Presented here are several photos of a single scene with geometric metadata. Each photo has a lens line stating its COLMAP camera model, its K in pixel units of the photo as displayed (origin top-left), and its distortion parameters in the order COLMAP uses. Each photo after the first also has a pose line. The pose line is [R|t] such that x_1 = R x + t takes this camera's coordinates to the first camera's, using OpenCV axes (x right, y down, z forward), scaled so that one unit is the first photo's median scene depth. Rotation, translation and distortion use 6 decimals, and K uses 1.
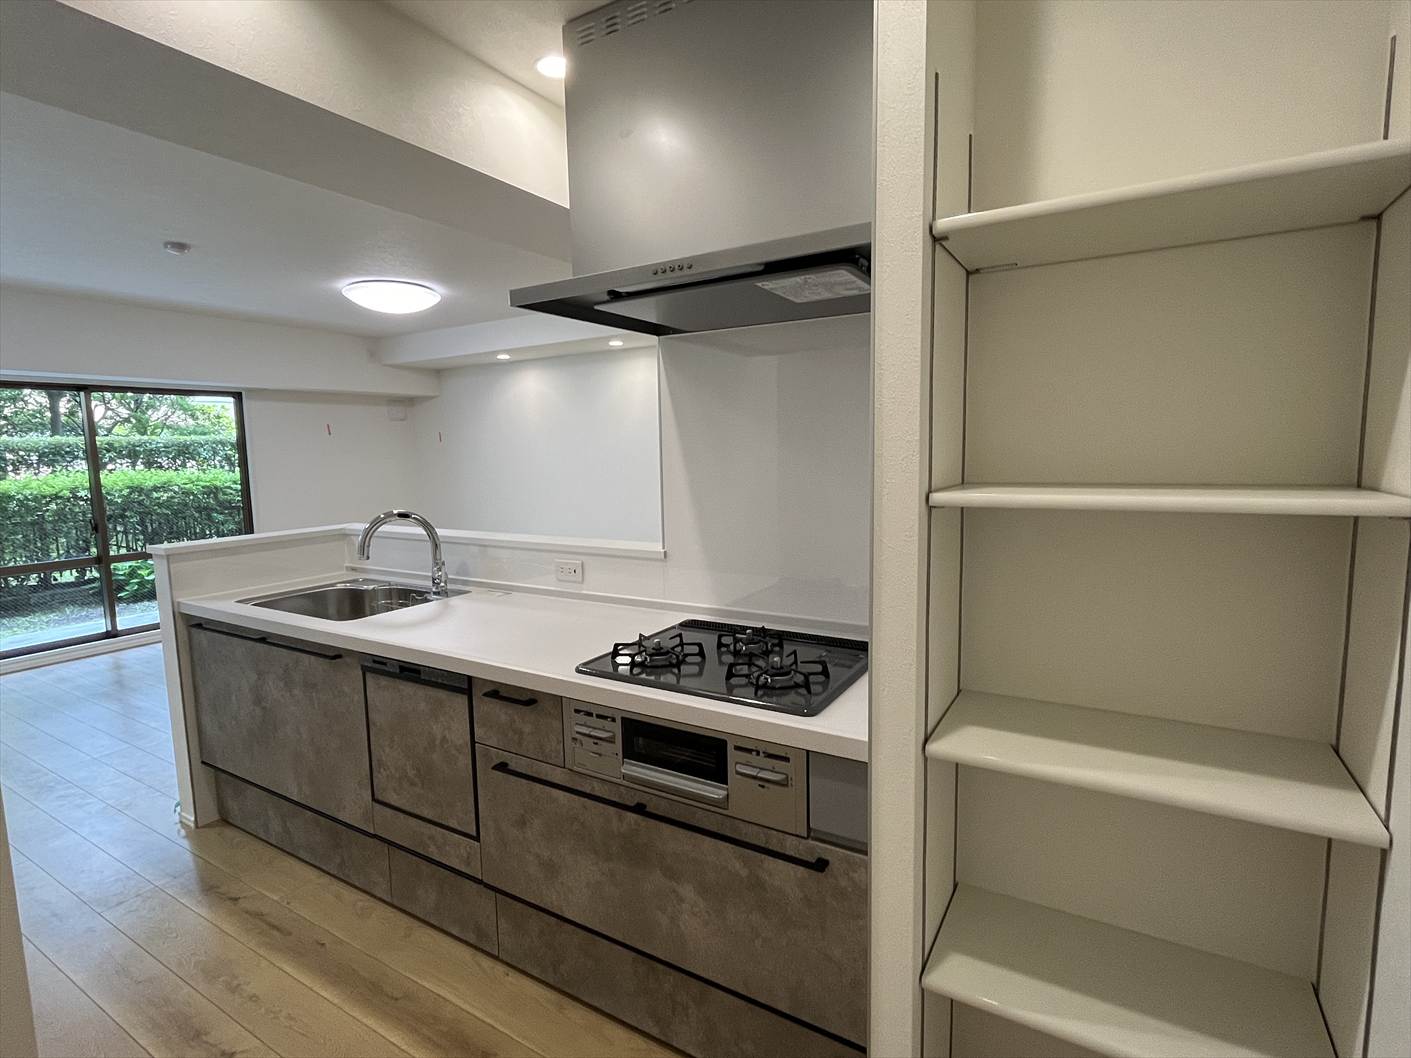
lens RADIAL K [[702.1, 0, 696.0], [0, 702.1, 527.2], [0, 0, 1]] dist [0.000666, -0.000730]
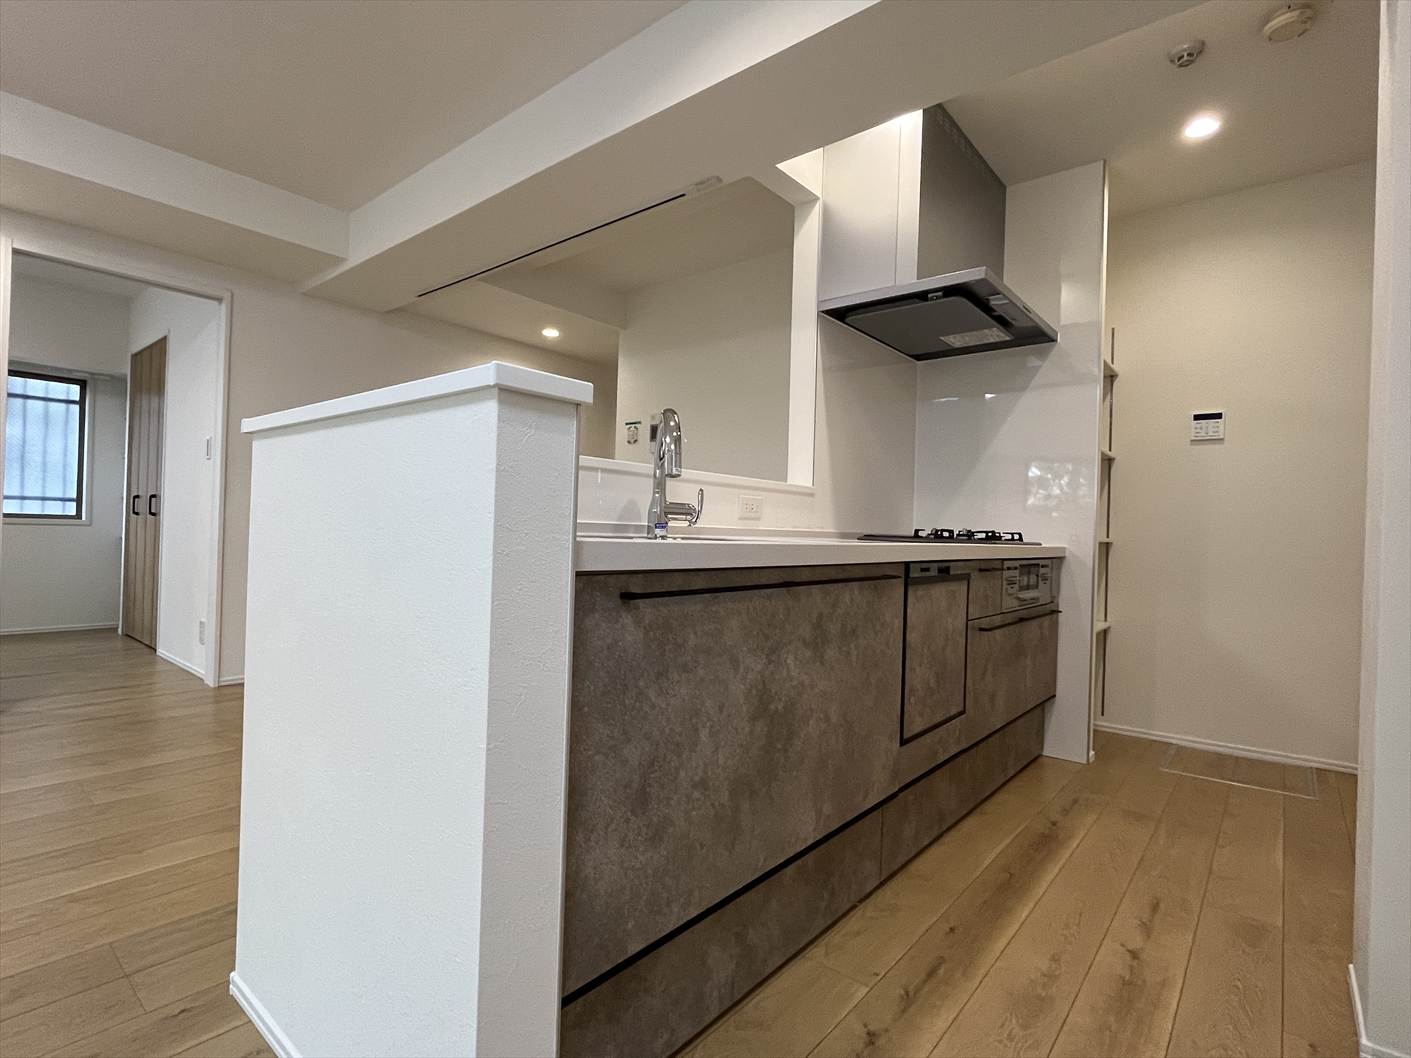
lens RADIAL K [[702.1, 0, 694.2], [0, 702.1, 531.5], [0, 0, 1]] dist [0.000666, -0.000730]
pose [[0.152381, 0.027768, 0.987932, -1.321350], [0.072787, 0.996575, -0.039238, 0.147575], [-0.985638, 0.077888, 0.149838, 1.087833]]
